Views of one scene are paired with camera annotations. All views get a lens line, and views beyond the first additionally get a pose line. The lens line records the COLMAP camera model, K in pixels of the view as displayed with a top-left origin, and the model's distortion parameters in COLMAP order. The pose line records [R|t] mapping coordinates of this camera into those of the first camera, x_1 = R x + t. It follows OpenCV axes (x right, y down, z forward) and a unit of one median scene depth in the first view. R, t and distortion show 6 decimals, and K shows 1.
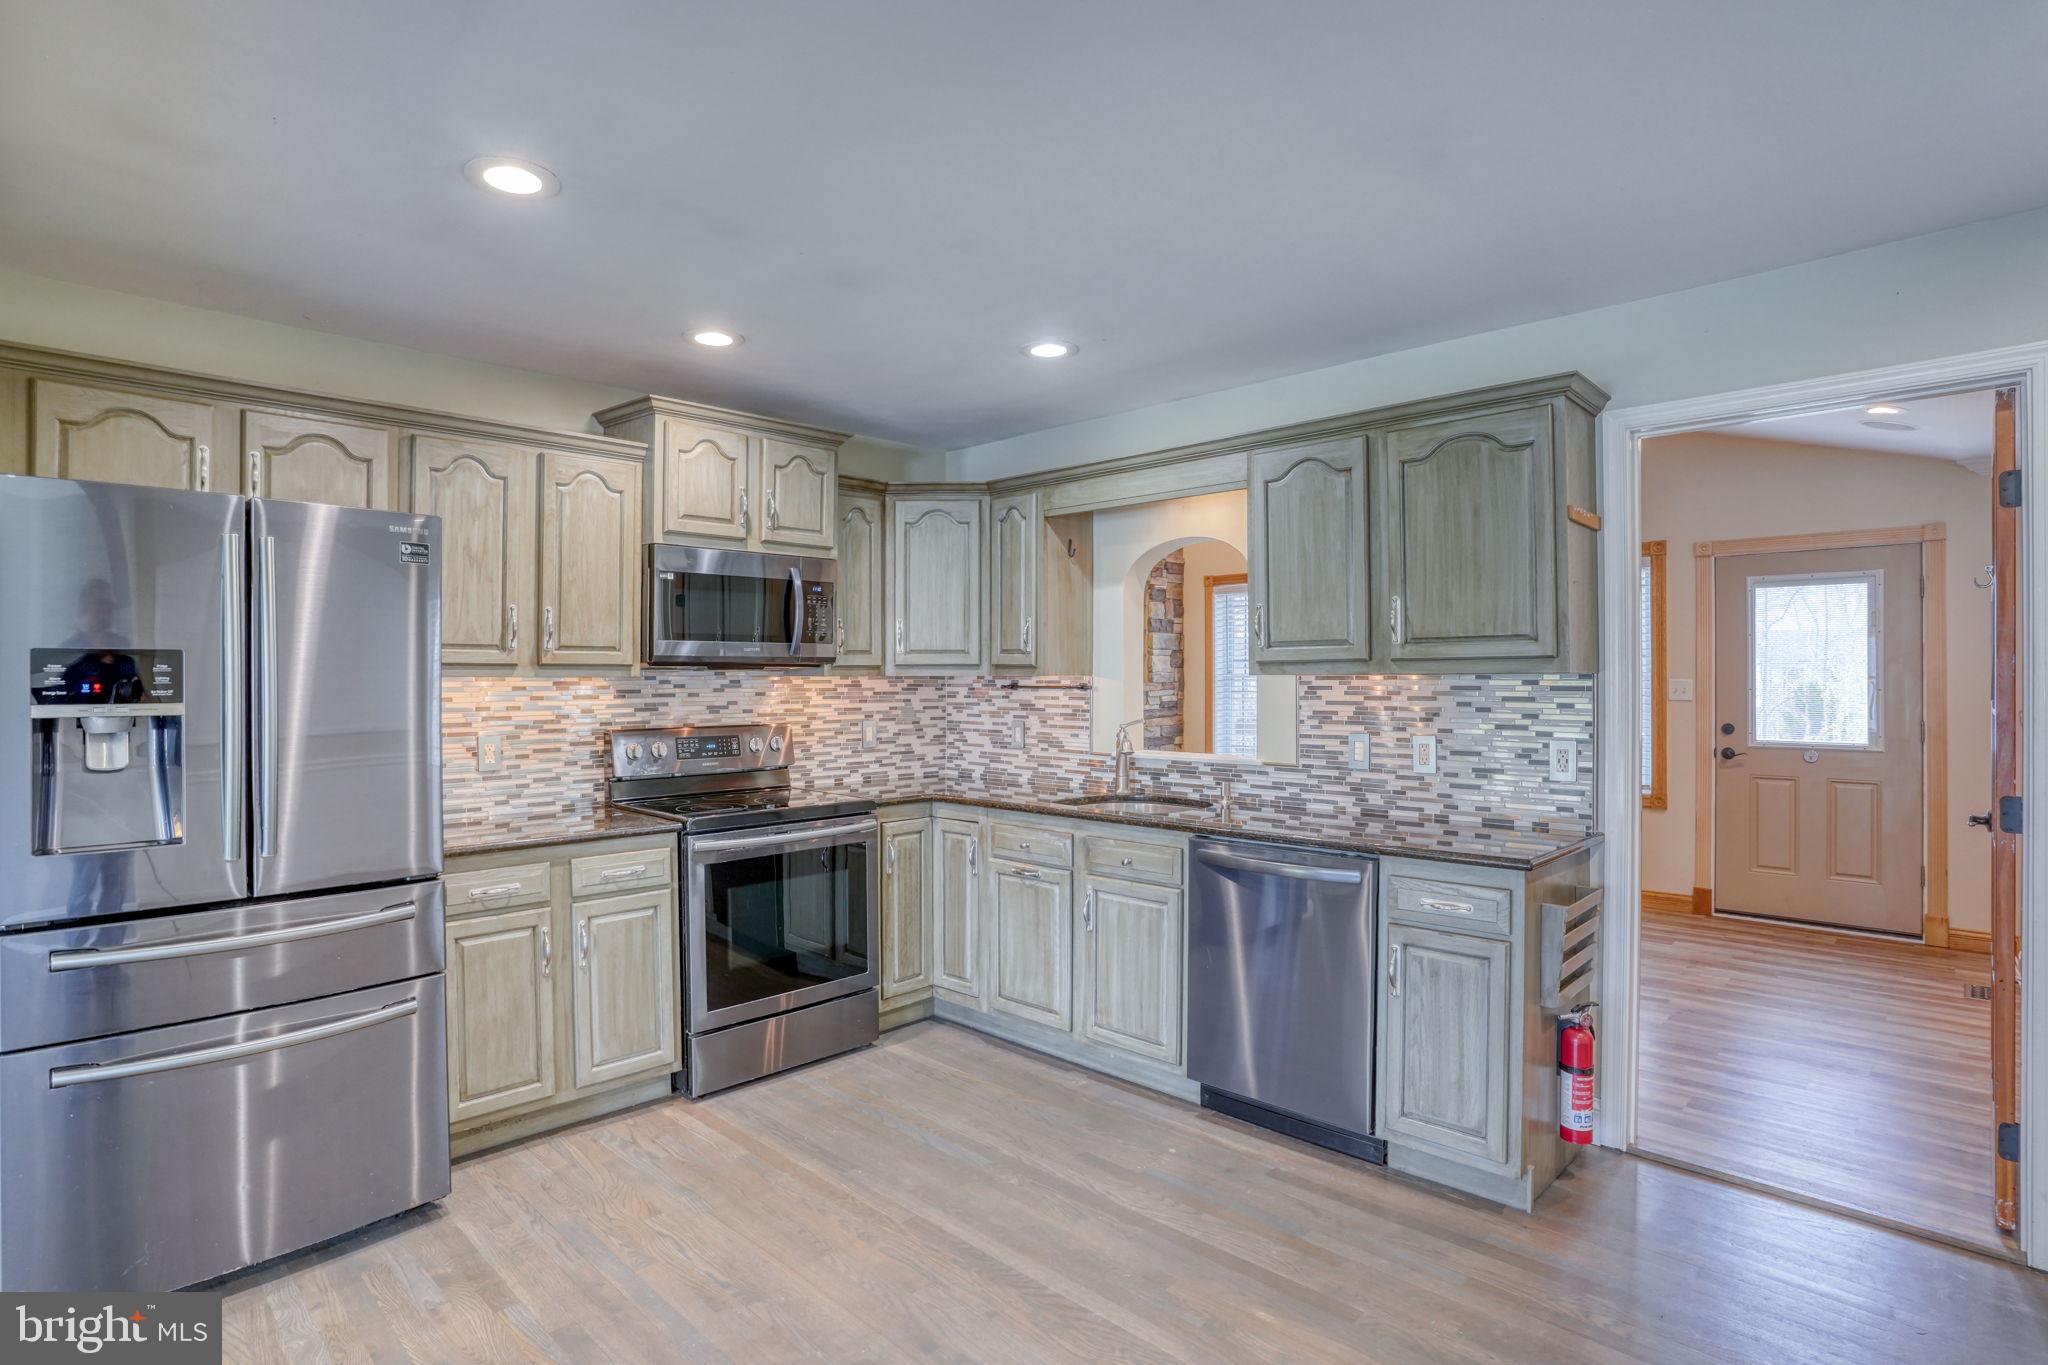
lens RADIAL K [[1031.7, 0, 1014.8], [0, 1031.7, 682.3], [0, 0, 1]] dist [-0.090264, 0.044347]
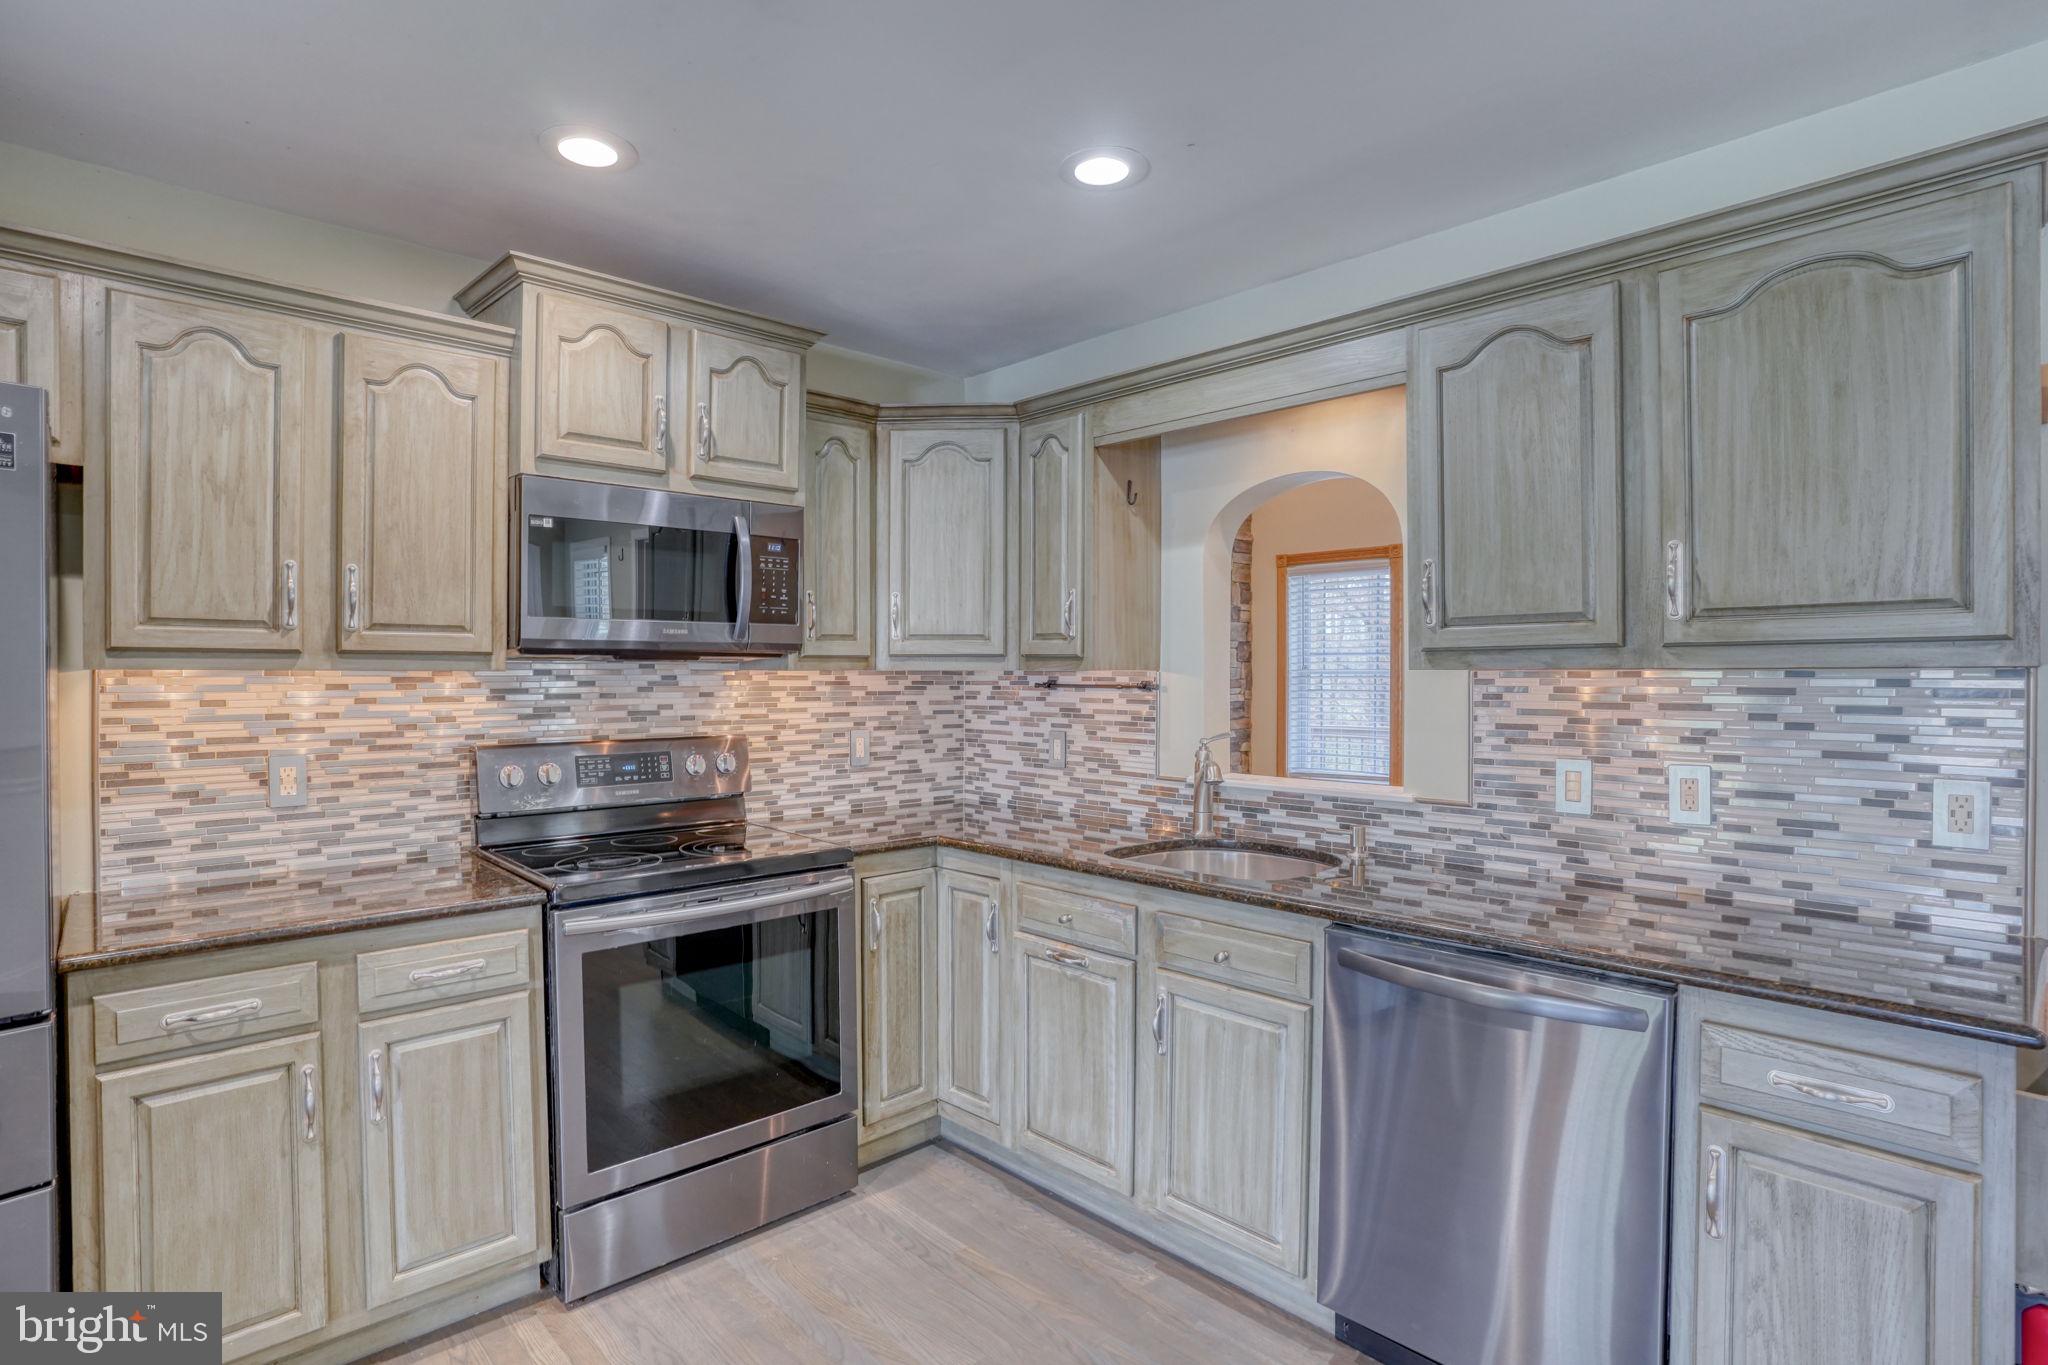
lens RADIAL K [[1017.5, 0, 1022.5], [0, 1017.5, 684.9], [0, 0, 1]] dist [-0.088549, 0.040214]
pose [[0.999397, 0.003002, -0.034603, 0.004178], [-0.002781, 0.999975, 0.006442, -0.000943], [0.034621, -0.006342, 0.999380, 0.340327]]
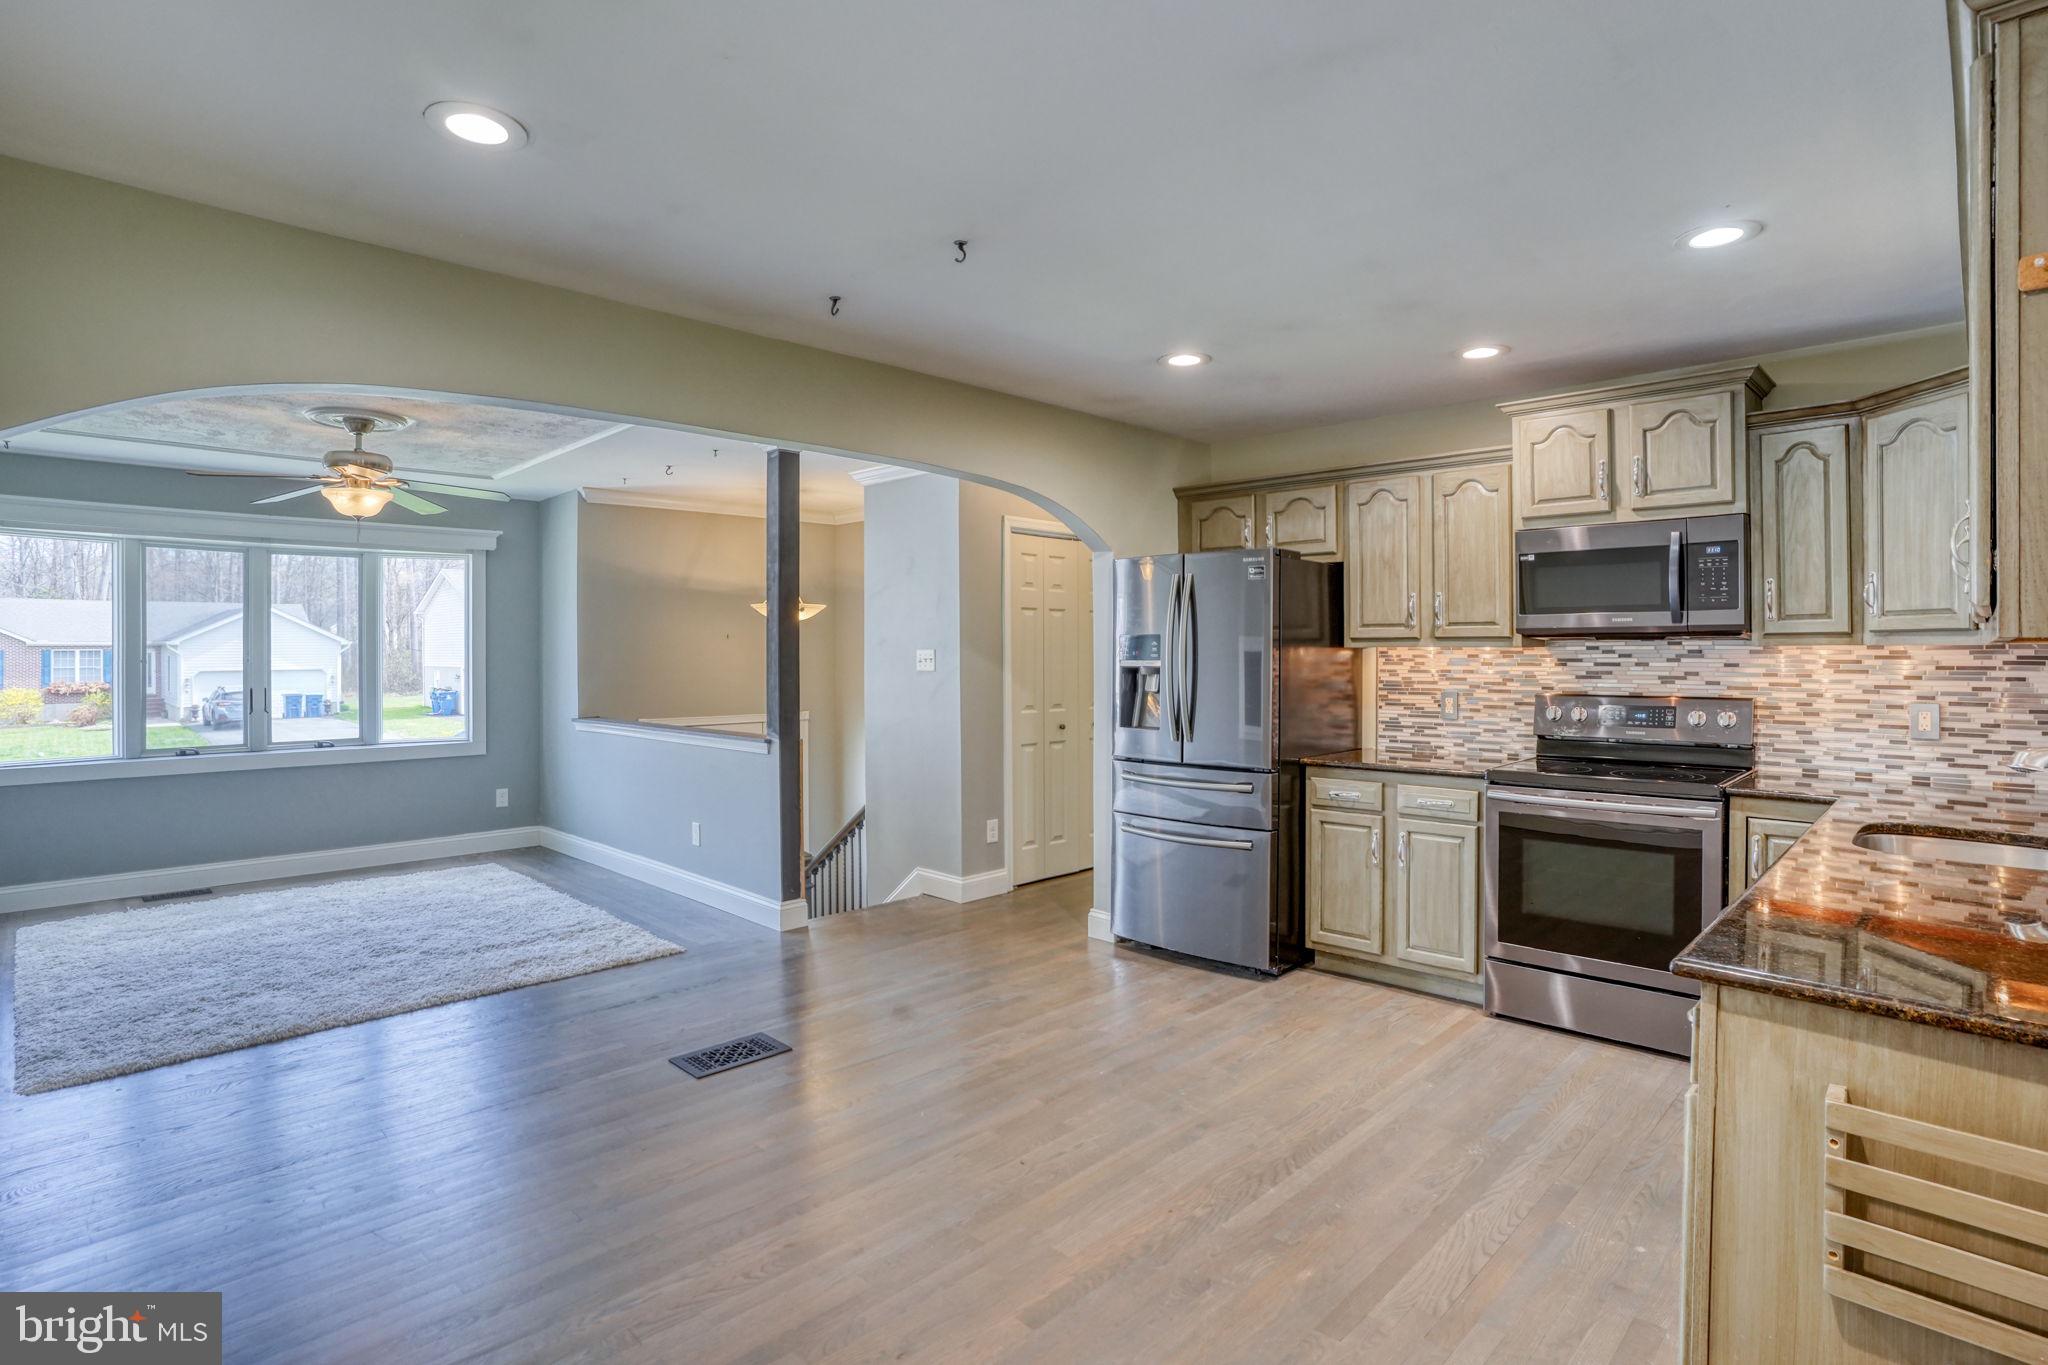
lens RADIAL K [[1018.0, 0, 995.6], [0, 1018.0, 650.6], [0, 0, 1]] dist [-0.071103, 0.030060]
pose [[-0.013846, 0.004812, -0.999893, 0.765817], [-0.001139, 0.999988, 0.004828, -0.005933], [0.999903, 0.001206, -0.013840, 0.420936]]
